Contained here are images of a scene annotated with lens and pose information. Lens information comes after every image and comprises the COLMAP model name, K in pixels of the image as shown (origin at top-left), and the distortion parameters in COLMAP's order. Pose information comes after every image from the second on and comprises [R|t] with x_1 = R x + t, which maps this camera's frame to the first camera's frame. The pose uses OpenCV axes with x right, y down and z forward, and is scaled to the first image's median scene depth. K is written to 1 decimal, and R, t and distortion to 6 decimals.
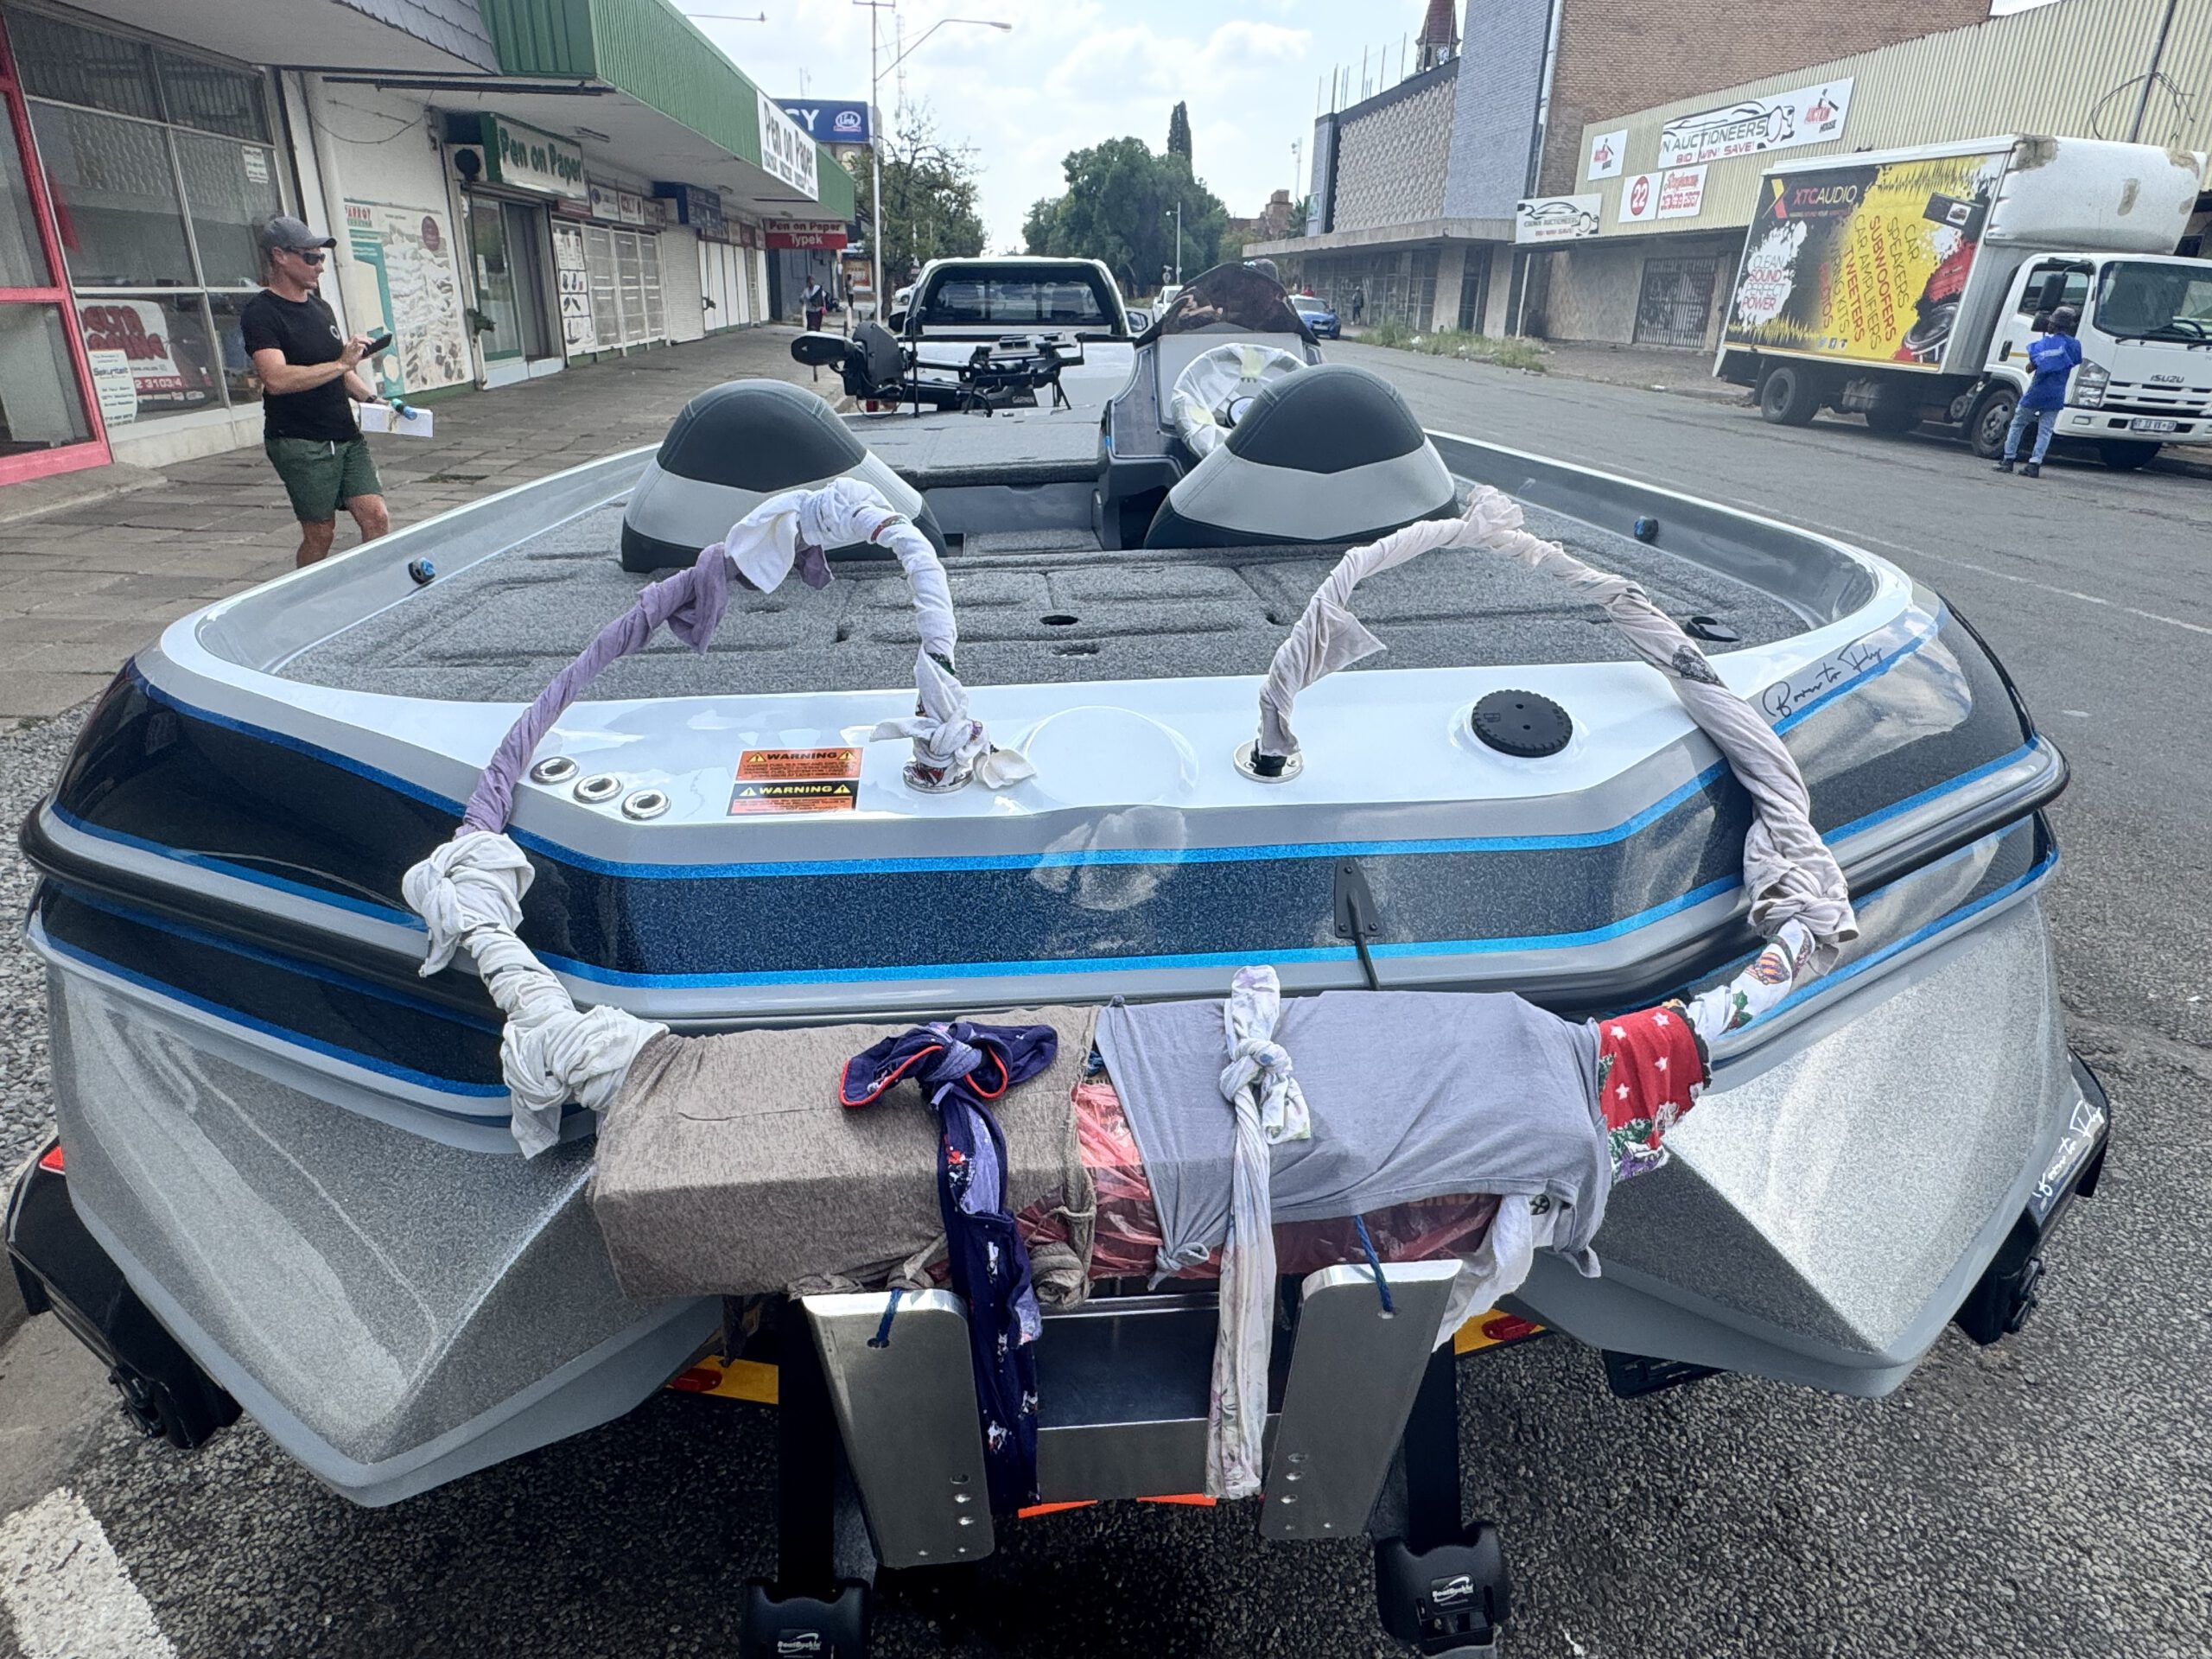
lens RADIAL K [[1320.1, 0, 1098.8], [0, 1320.1, 823.6], [0, 0, 1]] dist [-0.001553, -0.001484]
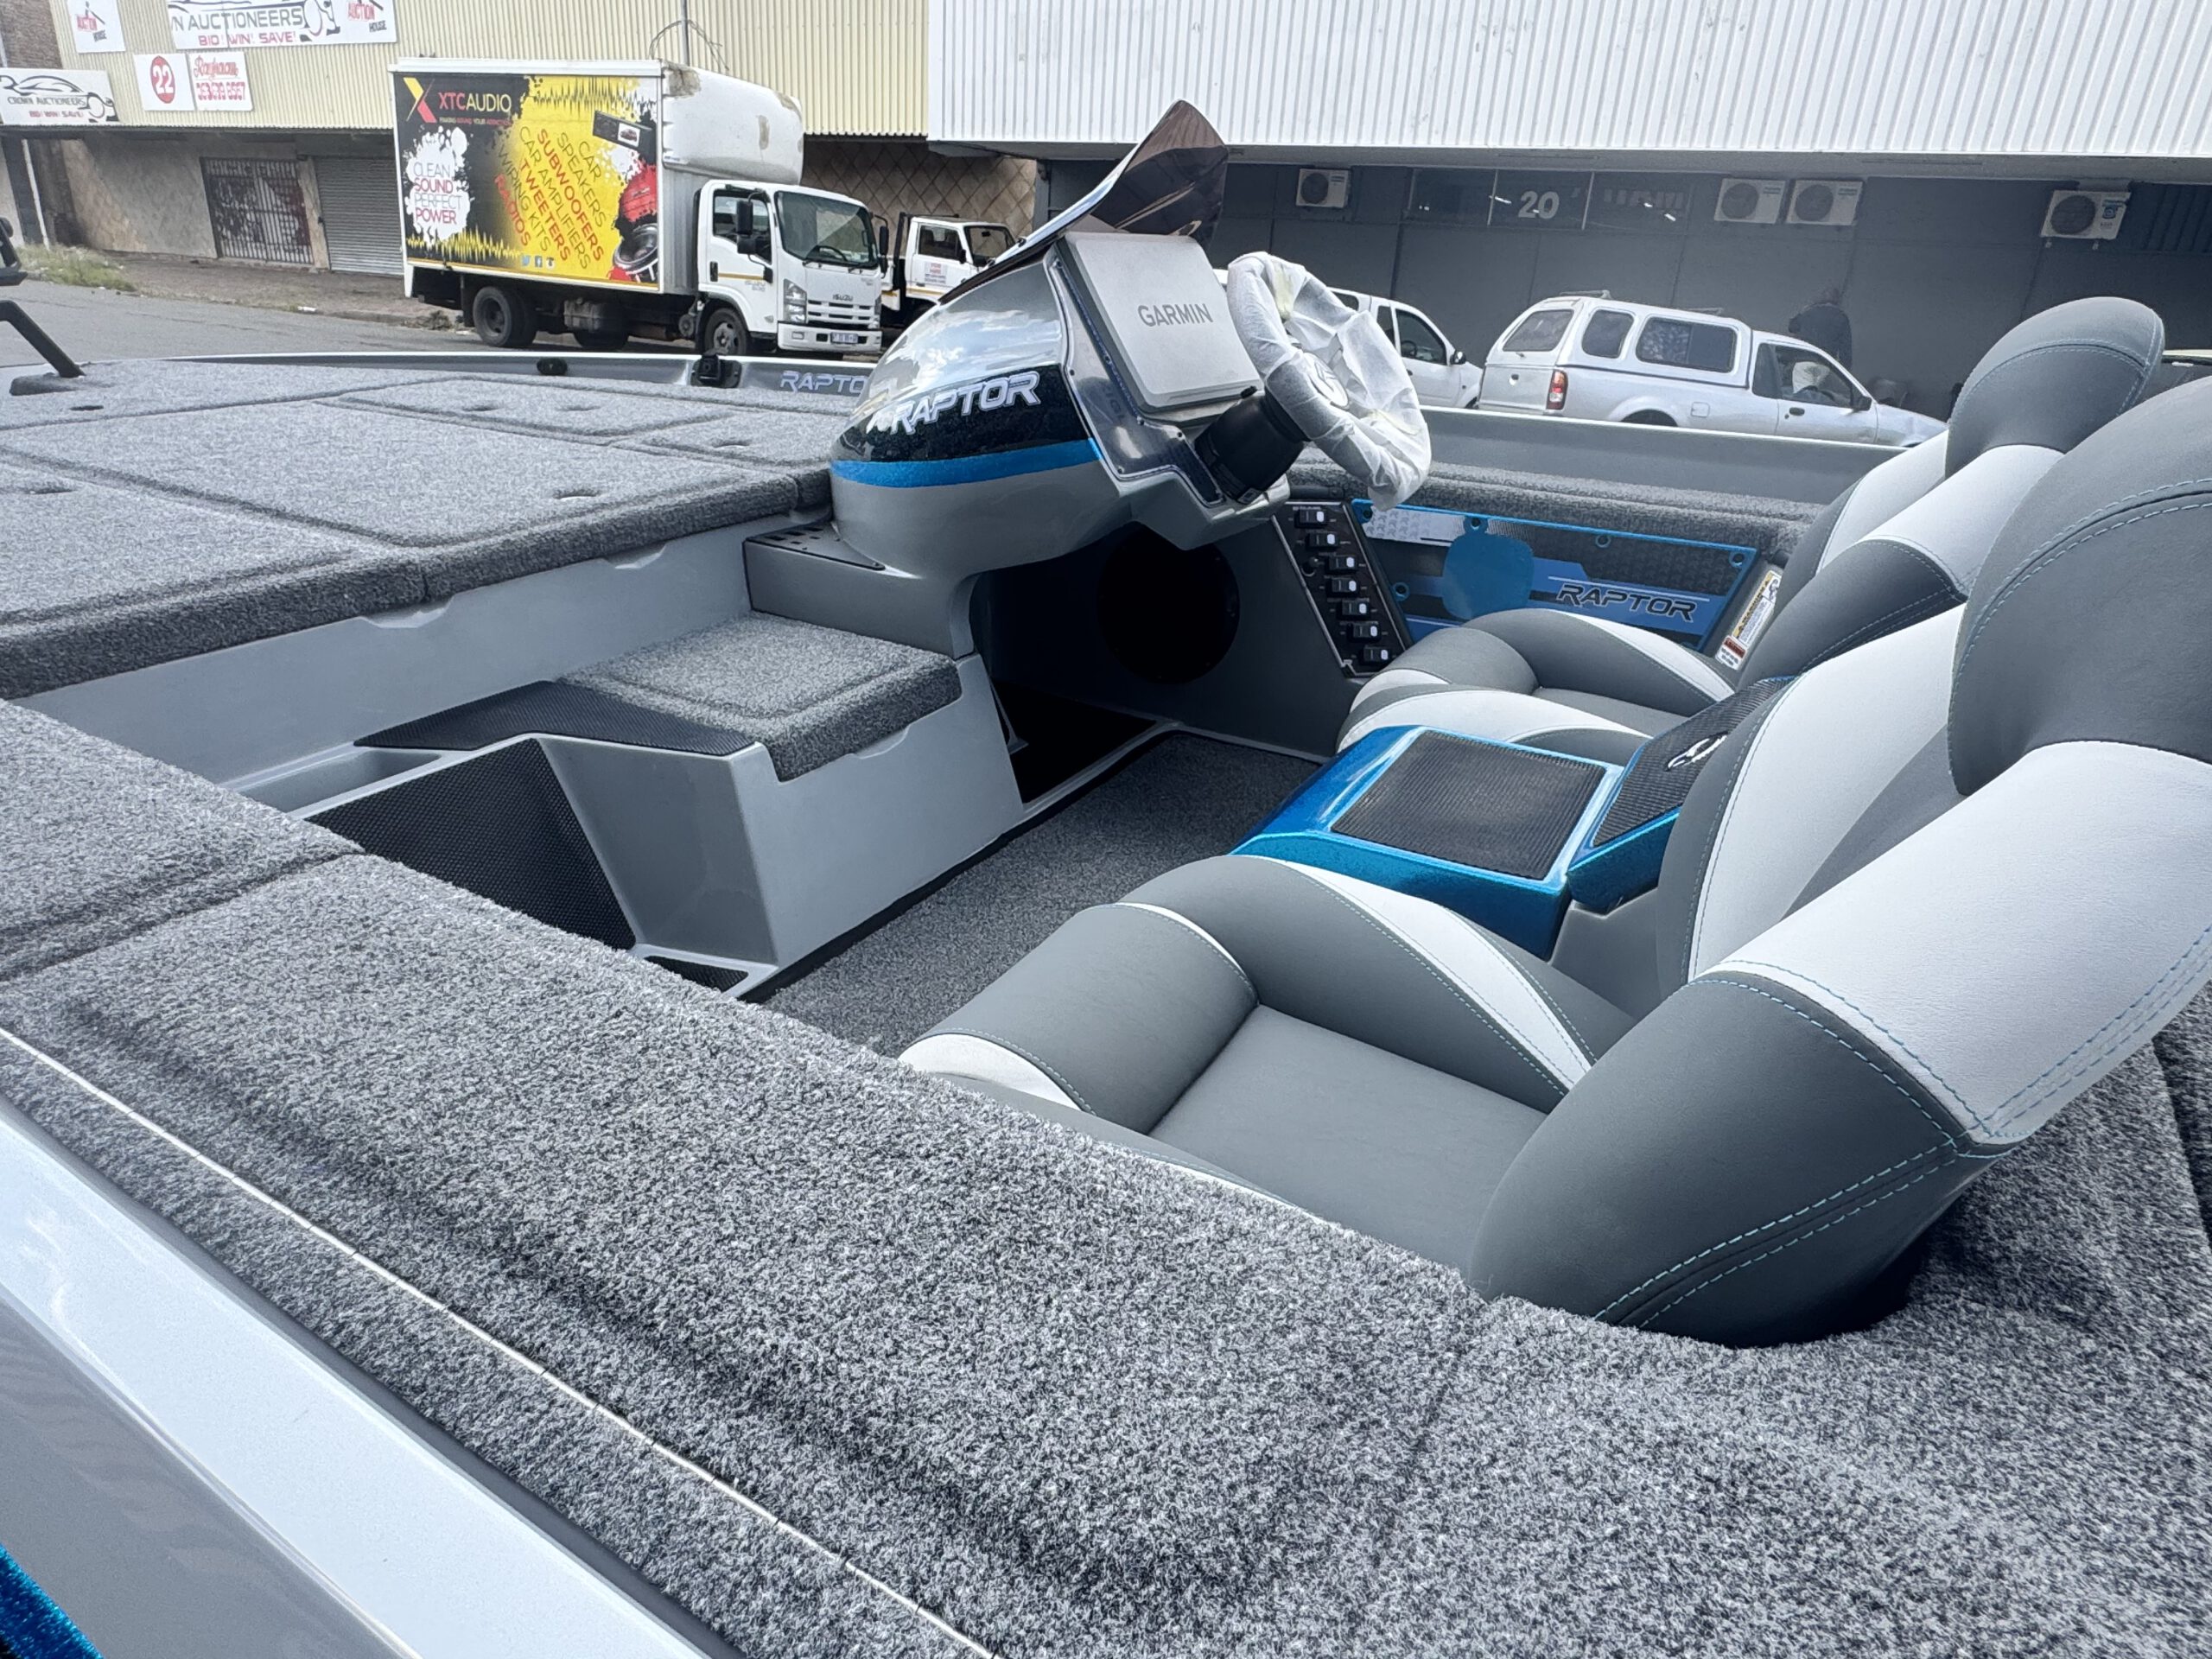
lens RADIAL K [[1320.1, 0, 1098.8], [0, 1320.1, 823.6], [0, 0, 1]] dist [-0.001553, -0.001484]
pose [[0.575650, -0.303939, 0.759110, -0.065776], [0.262581, 0.947895, 0.180405, -0.034948], [-0.774389, 0.095478, 0.625464, 0.101523]]
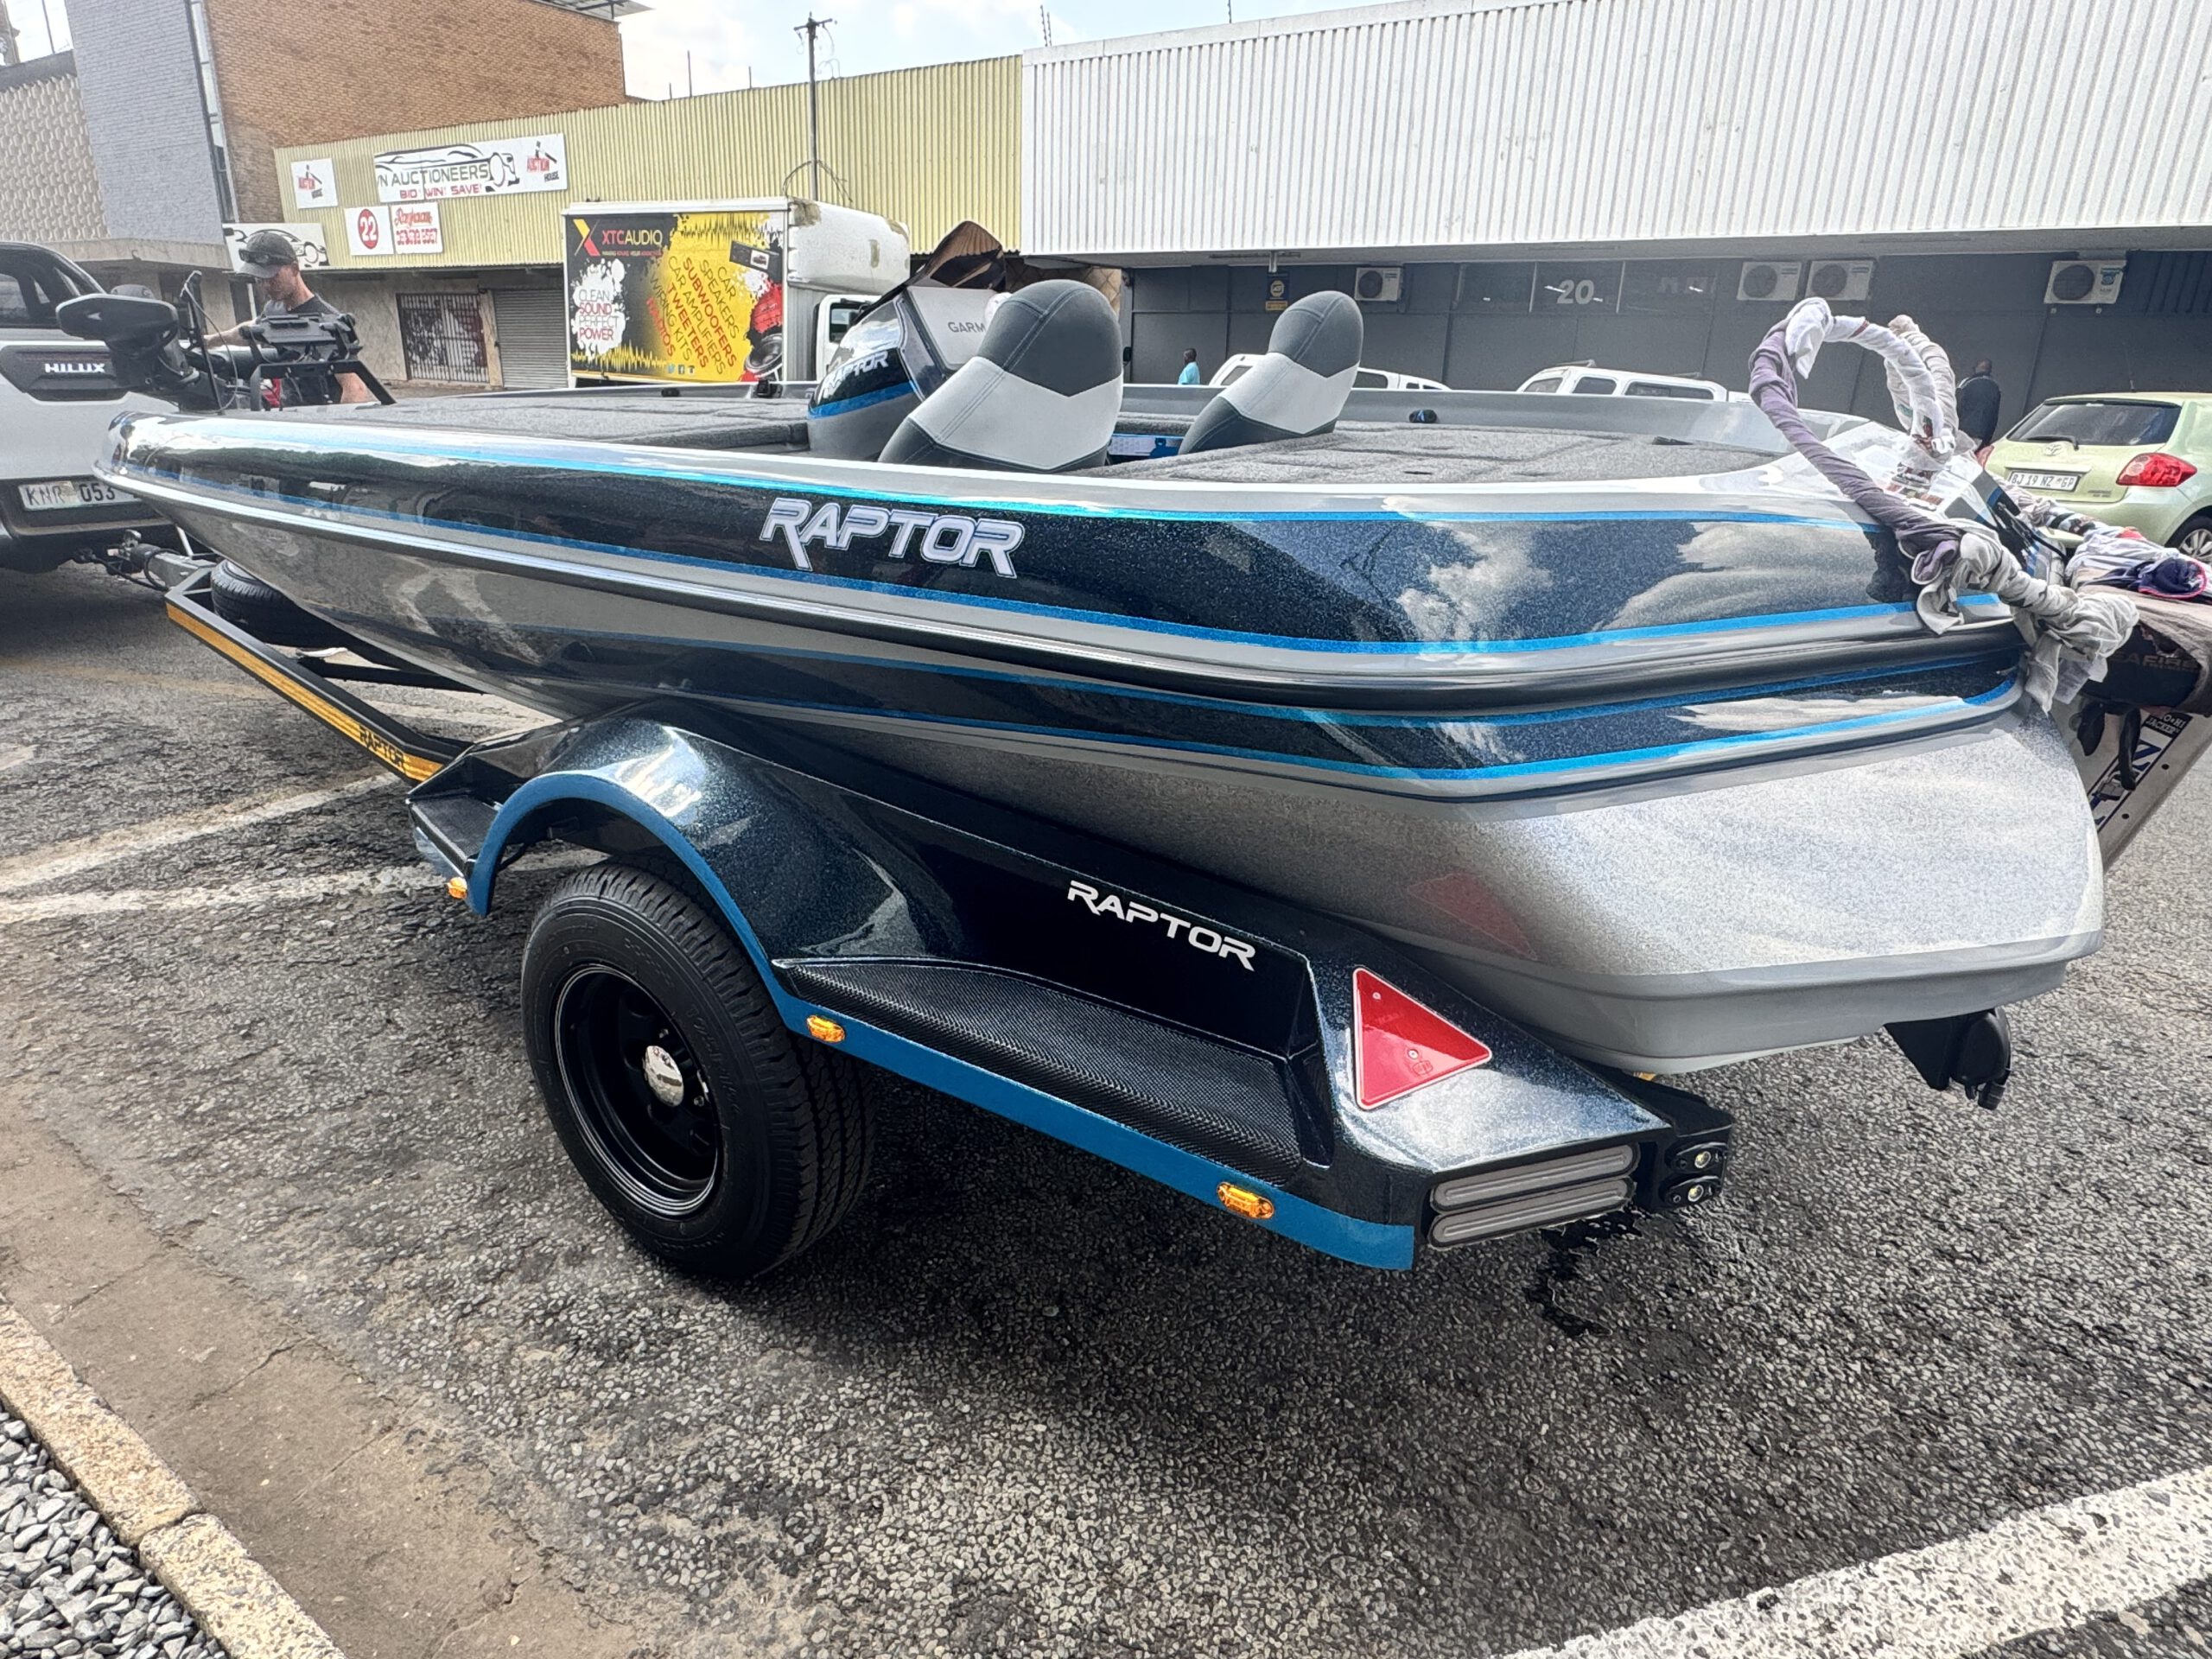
lens RADIAL K [[1316.7, 0, 1108.1], [0, 1316.7, 818.2], [0, 0, 1]] dist [-0.005426, 0.002326]
pose [[0.637134, -0.249760, 0.729164, -0.113112], [0.272600, 0.957916, 0.089920, -0.000644], [-0.720937, 0.141478, 0.678405, 0.032368]]
